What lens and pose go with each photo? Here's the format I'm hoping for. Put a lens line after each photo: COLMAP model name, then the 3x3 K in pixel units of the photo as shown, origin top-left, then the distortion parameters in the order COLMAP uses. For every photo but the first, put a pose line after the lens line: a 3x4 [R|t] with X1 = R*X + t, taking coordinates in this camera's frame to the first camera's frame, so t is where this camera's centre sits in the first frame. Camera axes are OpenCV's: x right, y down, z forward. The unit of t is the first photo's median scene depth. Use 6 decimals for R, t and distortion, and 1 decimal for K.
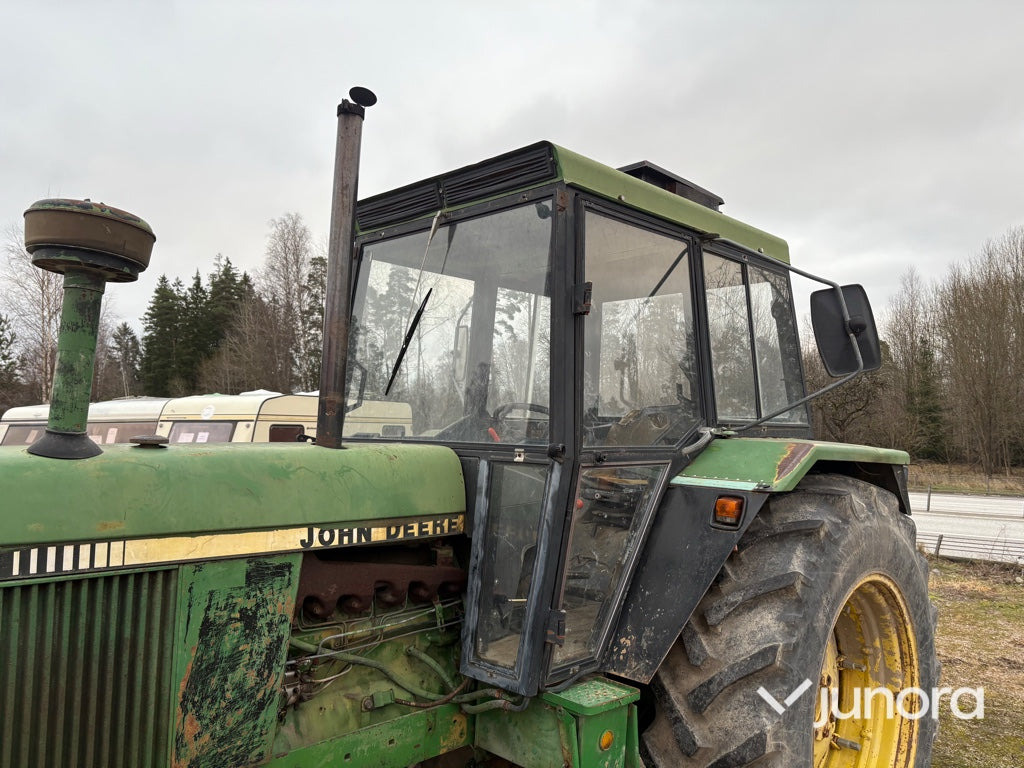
lens RADIAL K [[770.2, 0, 511.7], [0, 770.2, 395.7], [0, 0, 1]] dist [0.073617, -0.078980]
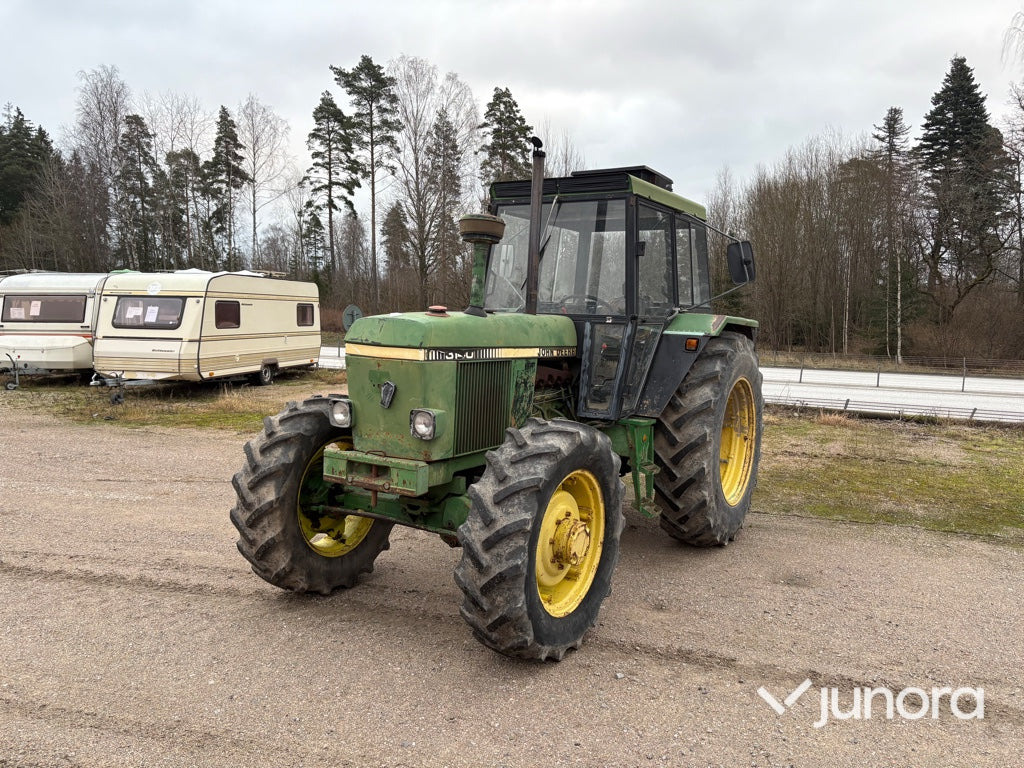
lens RADIAL K [[774.4, 0, 510.3], [0, 774.4, 386.7], [0, 0, 1]] dist [0.046982, -0.051055]
pose [[0.975939, -0.008911, 0.217860, -0.707336], [-0.022158, 0.989939, 0.139752, -0.034692], [-0.216913, -0.141217, 0.965923, -1.052683]]
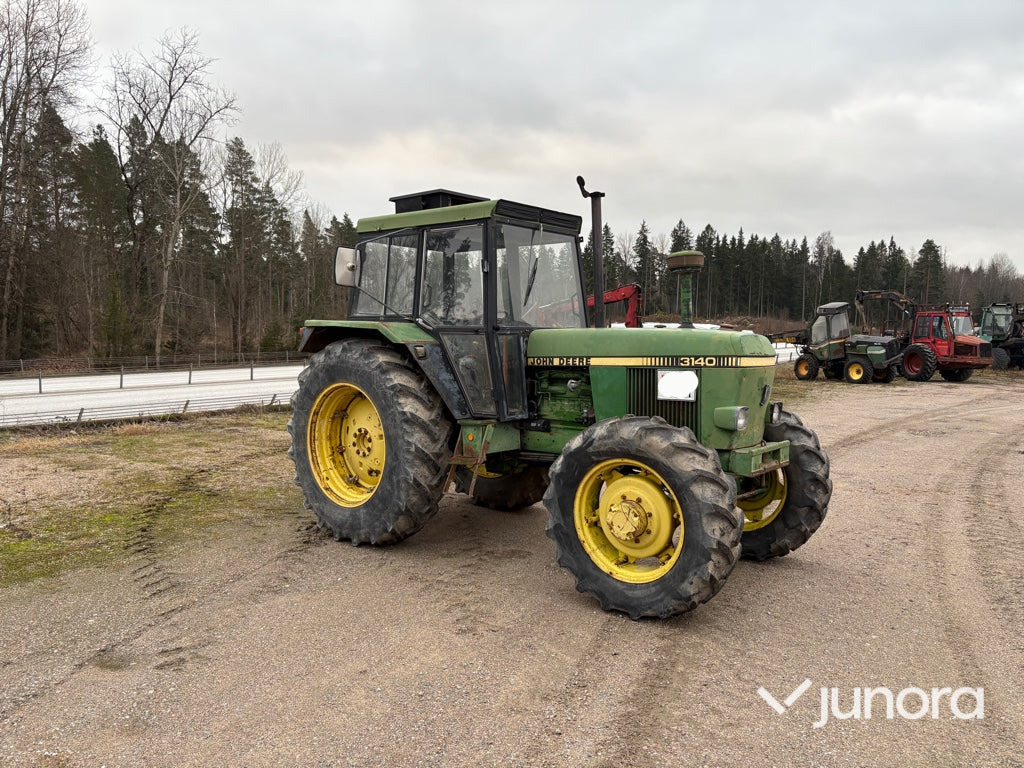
lens RADIAL K [[774.4, 0, 510.3], [0, 774.4, 386.7], [0, 0, 1]] dist [0.046982, -0.051055]
pose [[-0.073280, -0.084569, 0.993719, -2.573849], [-0.047784, 0.995552, 0.081202, 0.056547], [-0.996166, -0.041534, -0.076995, 1.360505]]
